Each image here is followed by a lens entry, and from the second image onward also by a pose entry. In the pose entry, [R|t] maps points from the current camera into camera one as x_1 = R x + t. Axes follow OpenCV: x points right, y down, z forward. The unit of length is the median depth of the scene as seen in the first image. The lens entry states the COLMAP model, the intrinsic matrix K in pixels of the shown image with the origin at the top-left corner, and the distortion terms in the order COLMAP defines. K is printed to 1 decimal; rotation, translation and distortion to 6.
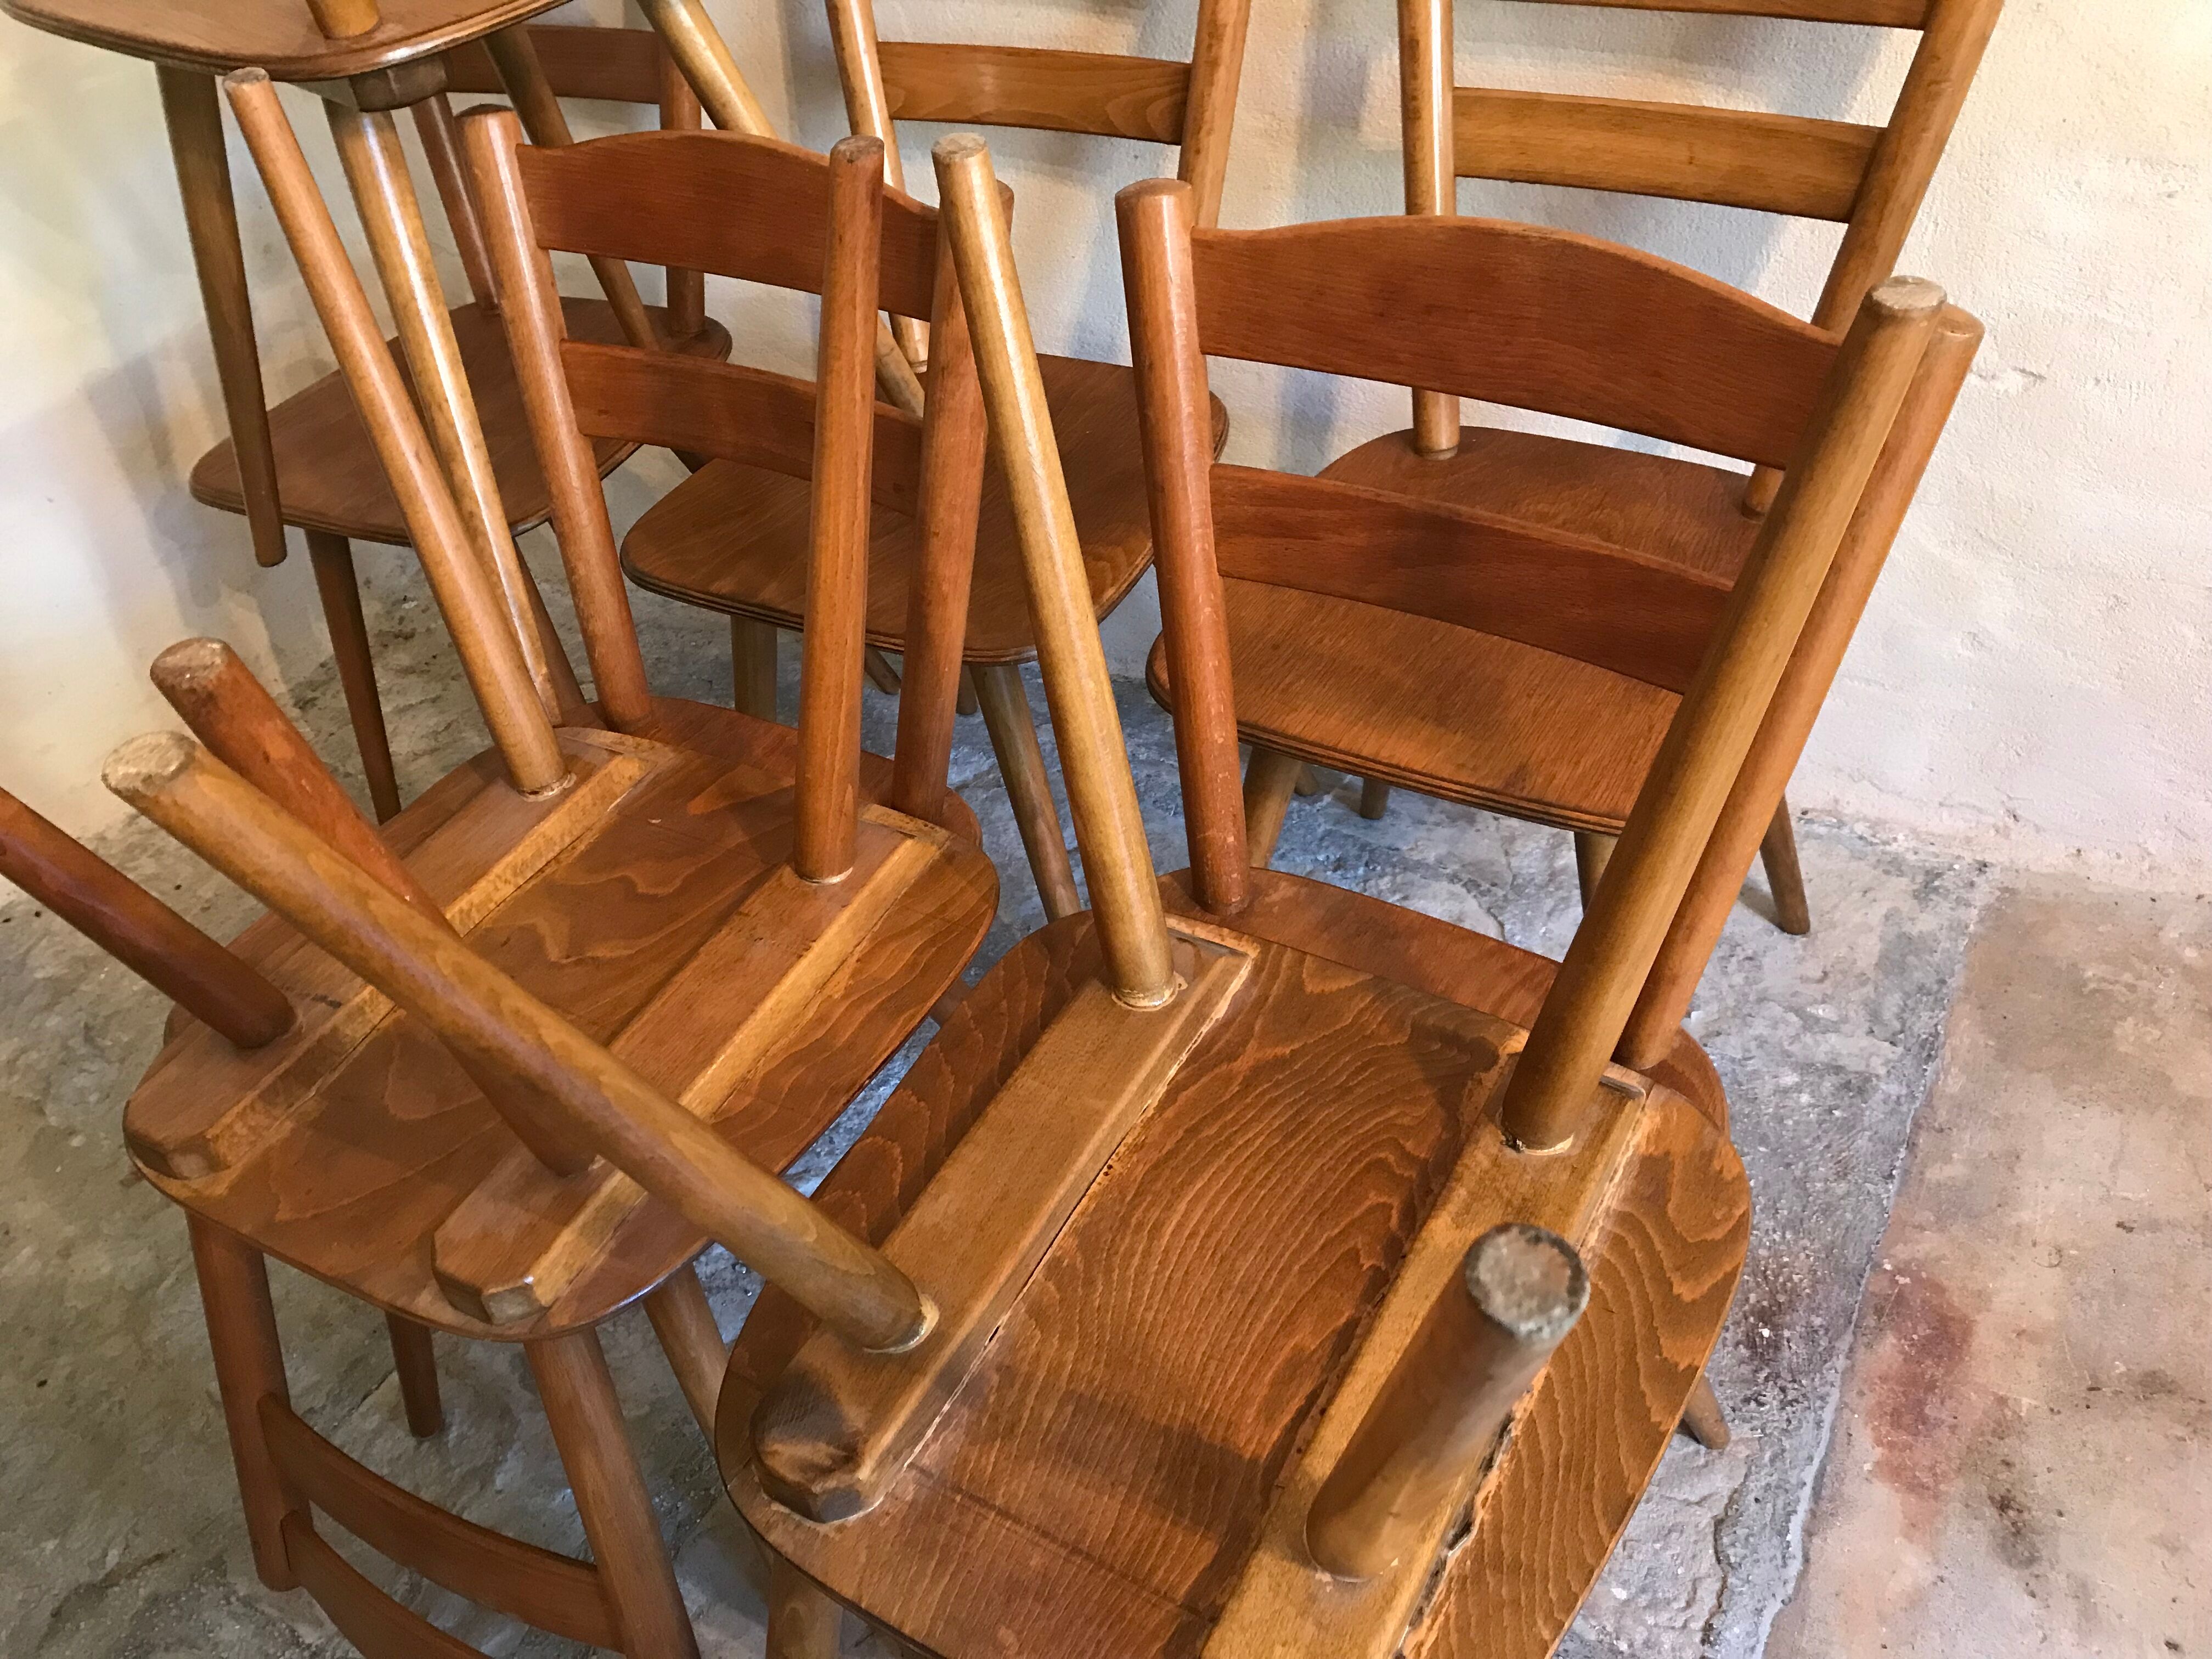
lens RADIAL K [[1808.2, 0, 1097.6], [0, 1808.2, 821.3], [0, 0, 1]] dist [0.027782, -0.021149]
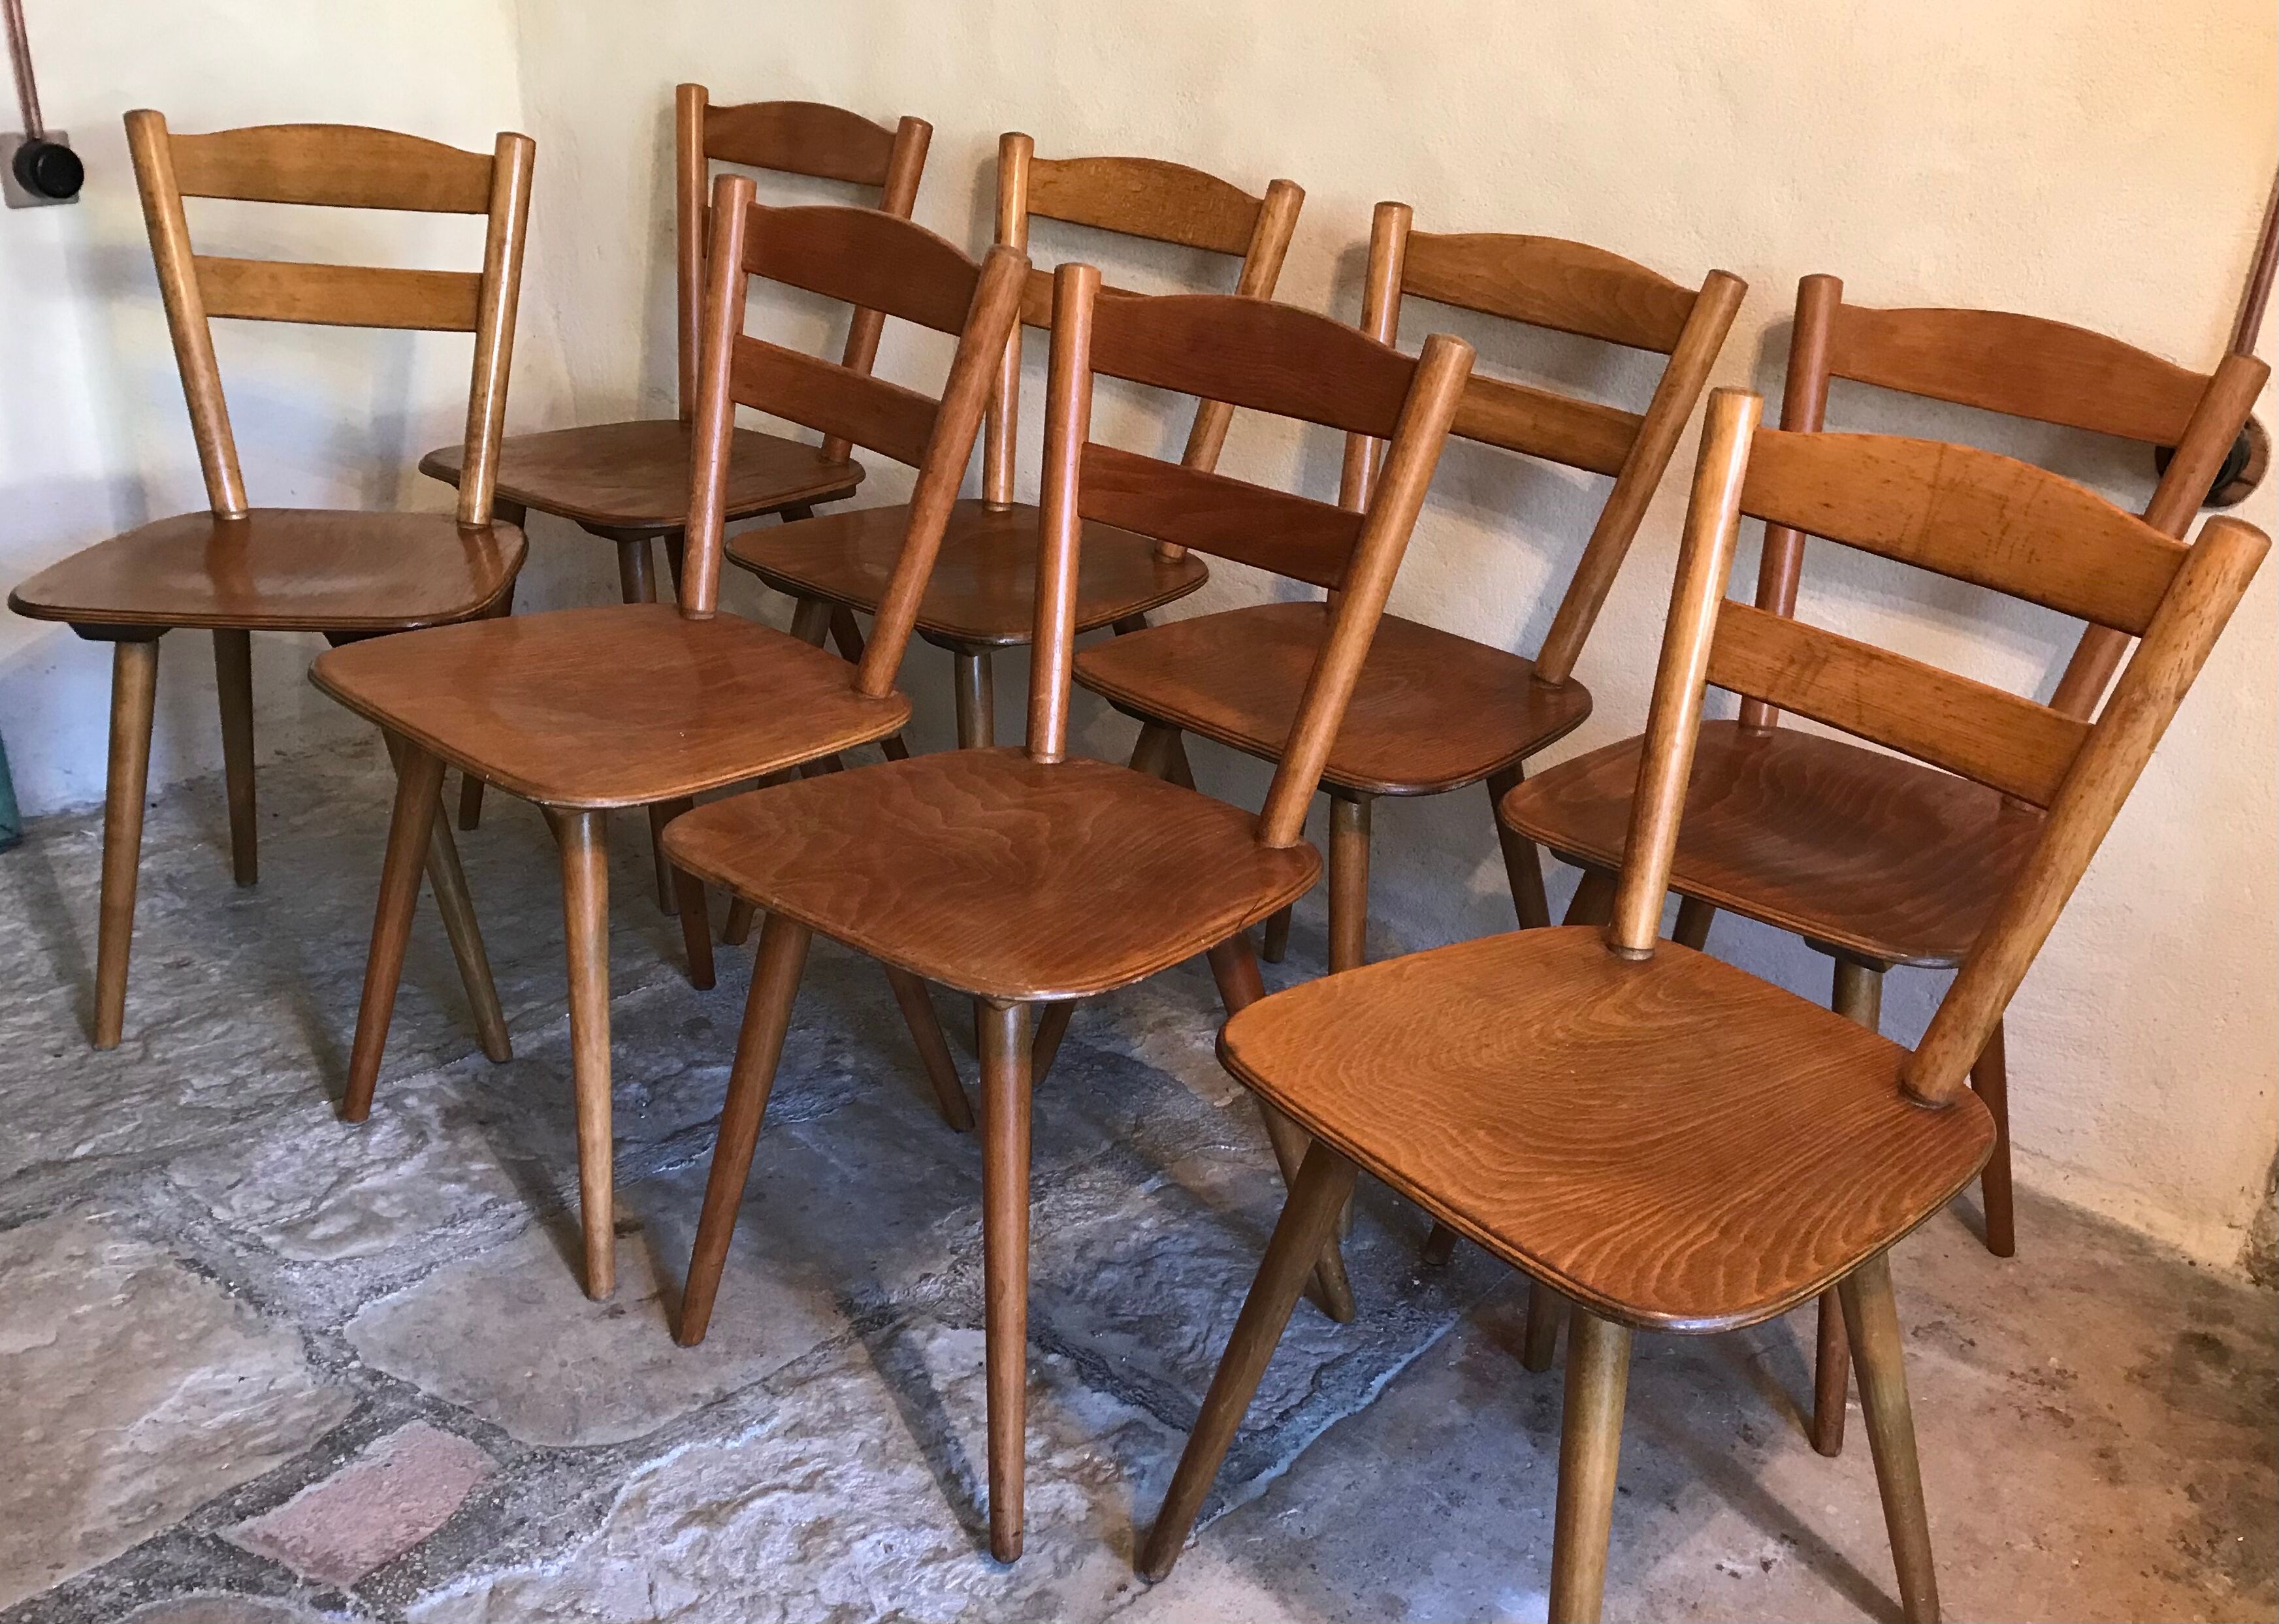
lens RADIAL K [[2152.6, 0, 1259.7], [0, 2152.6, 950.1], [0, 0, 1]] dist [0.019899, 0.000000]
pose [[0.969674, 0.241156, -0.039703, 0.257170], [-0.243231, 0.936324, -0.253249, 0.451504], [-0.023897, 0.255226, 0.966586, -0.469185]]
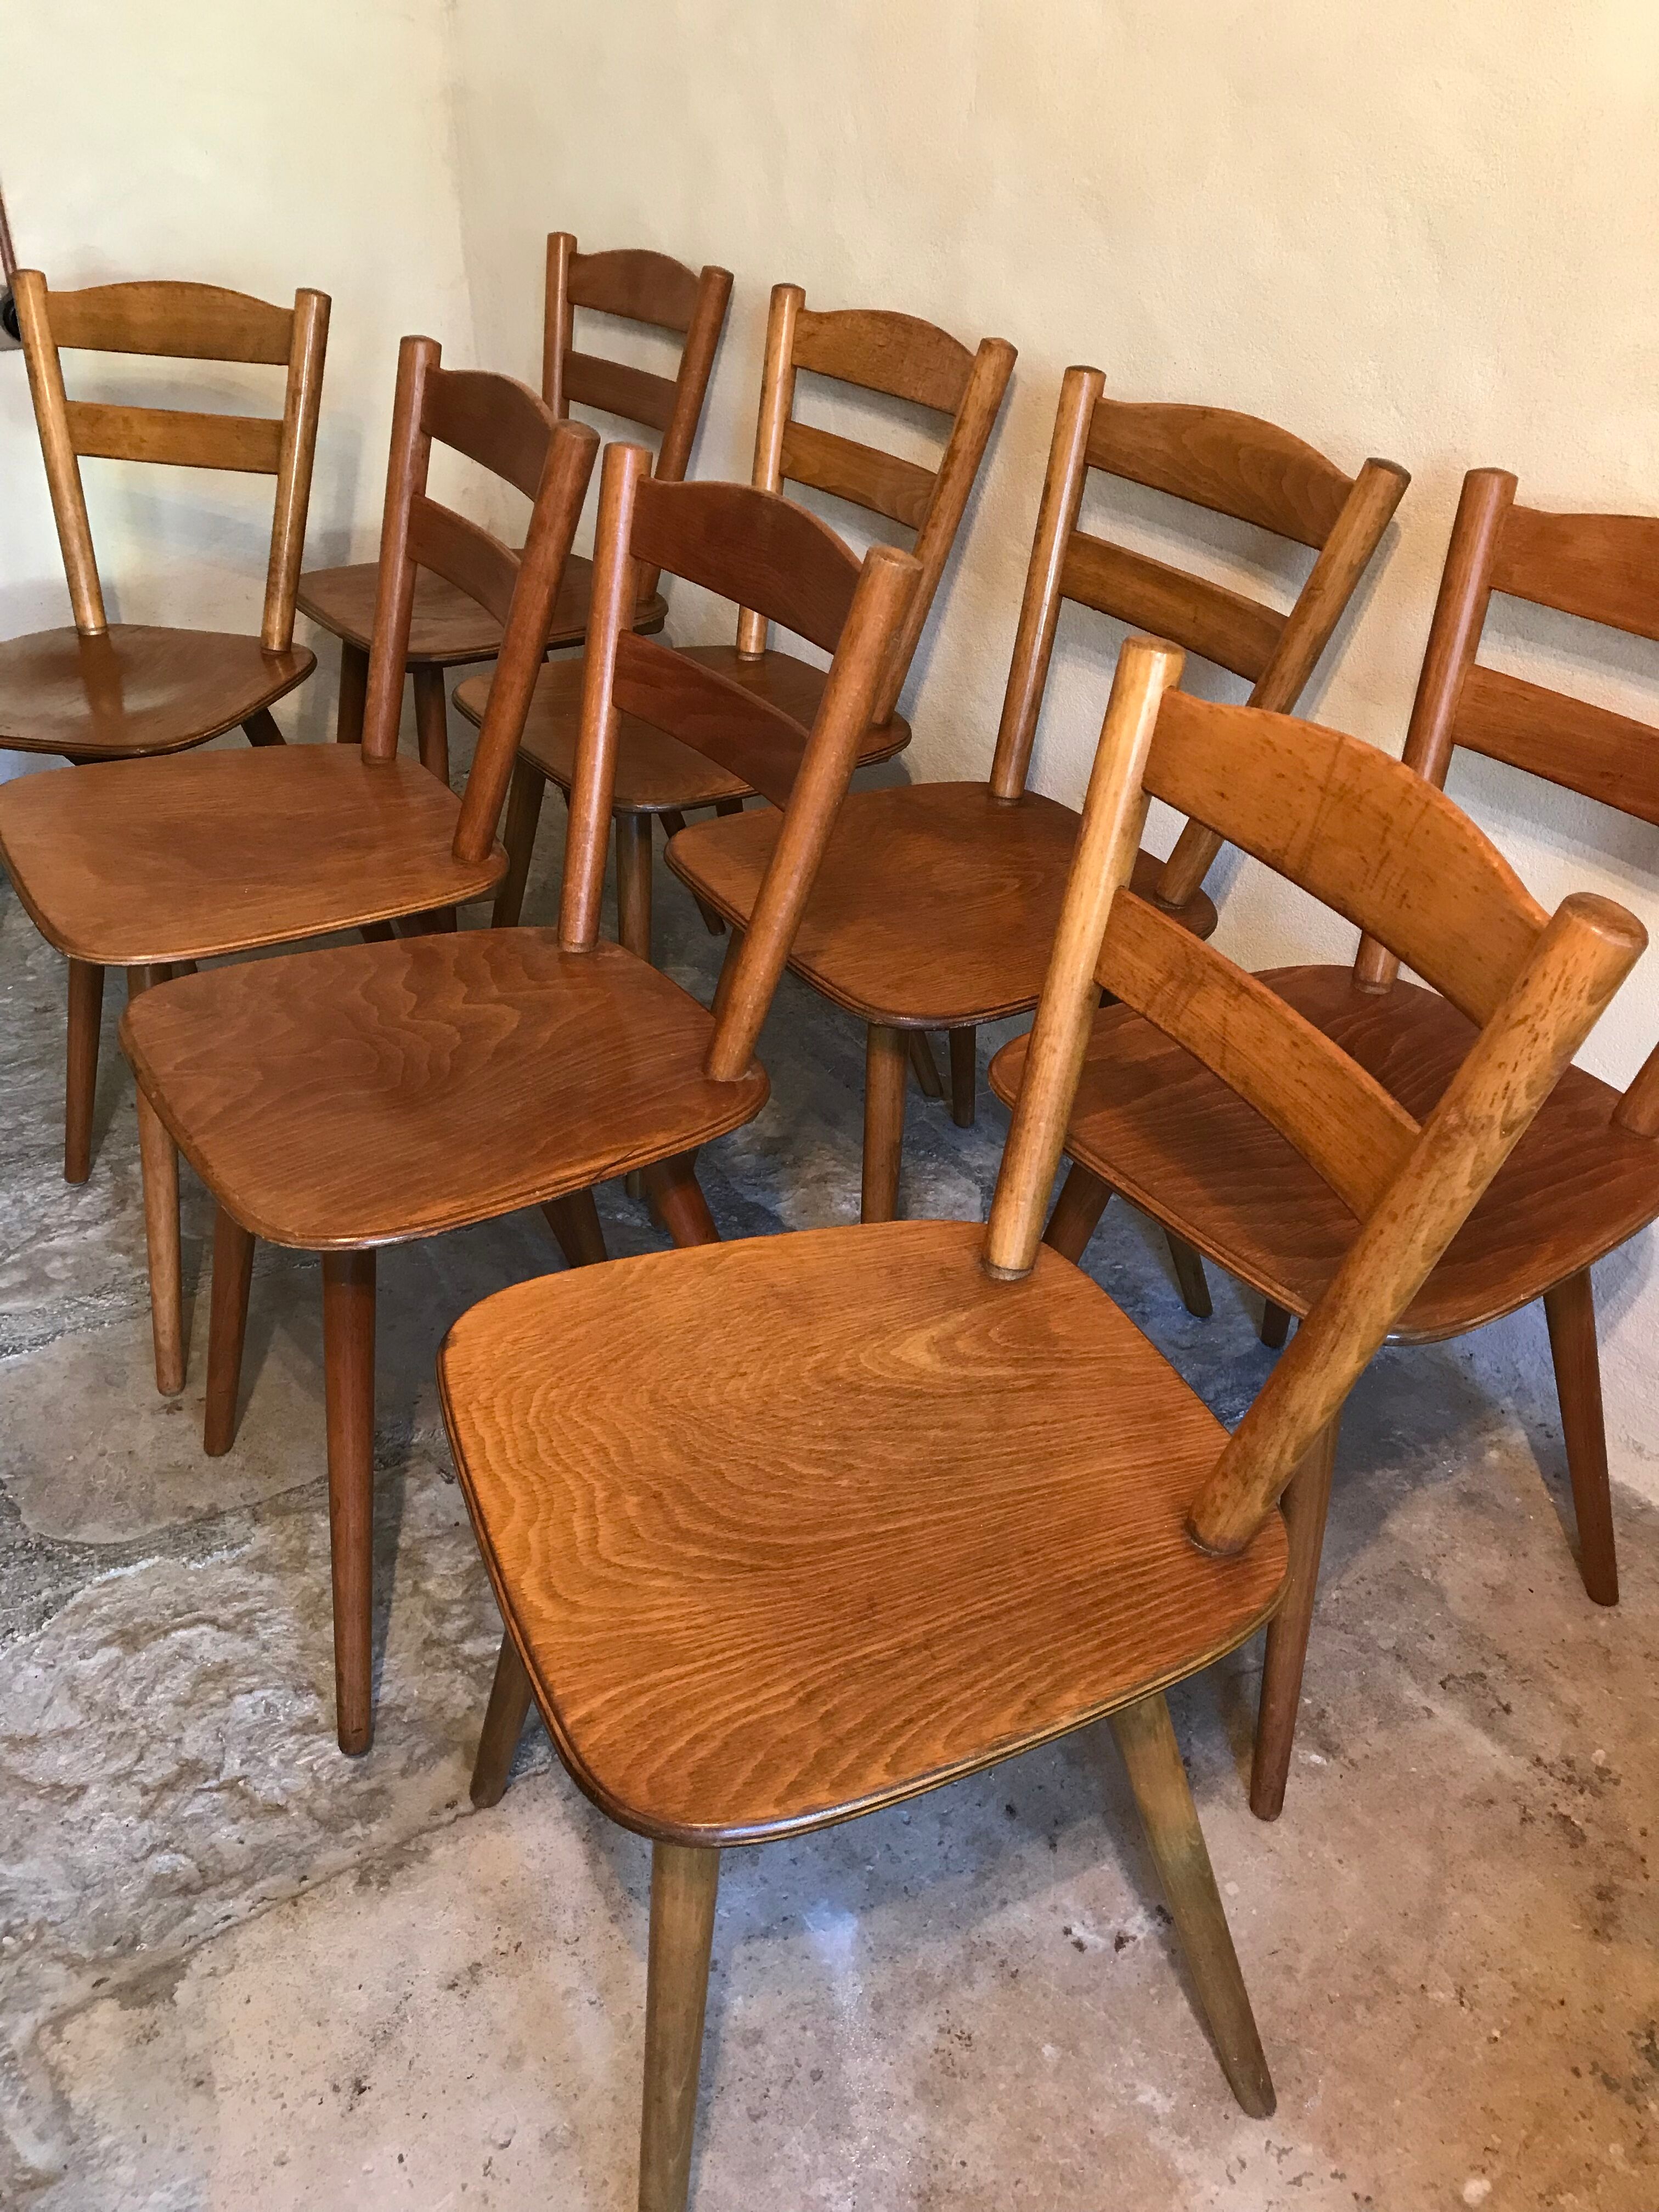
lens RADIAL K [[1808.2, 0, 832.9], [0, 1808.2, 1092.8], [0, 0, 1]] dist [0.027782, -0.021149]
pose [[0.877621, 0.368459, -0.306627, 0.564535], [-0.408911, 0.909254, -0.077771, 0.137464], [0.250147, 0.193637, 0.948647, -0.210492]]
